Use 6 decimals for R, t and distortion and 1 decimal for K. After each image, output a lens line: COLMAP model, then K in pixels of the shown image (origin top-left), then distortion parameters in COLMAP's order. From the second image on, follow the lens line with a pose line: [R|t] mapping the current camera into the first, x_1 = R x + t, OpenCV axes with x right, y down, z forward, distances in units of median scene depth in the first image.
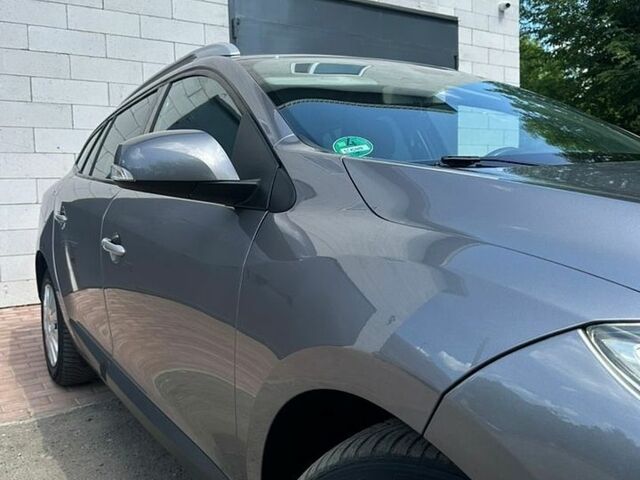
lens RADIAL K [[500.5, 0, 319.7], [0, 500.5, 237.4], [0, 0, 1]] dist [-0.000905, -0.013409]
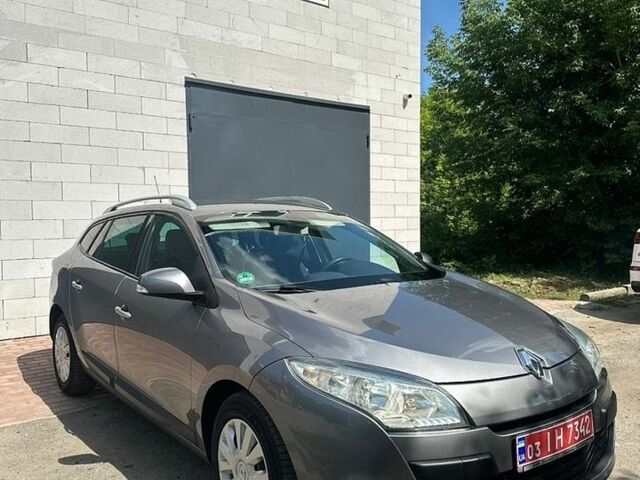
lens RADIAL K [[500.5, 0, 320.9], [0, 500.5, 243.1], [0, 0, 1]] dist [-0.000905, -0.013409]
pose [[0.995054, 0.014905, 0.098212, 0.050048], [-0.011753, 0.999400, -0.032590, -0.074856], [-0.098639, 0.031274, 0.994632, -0.366091]]
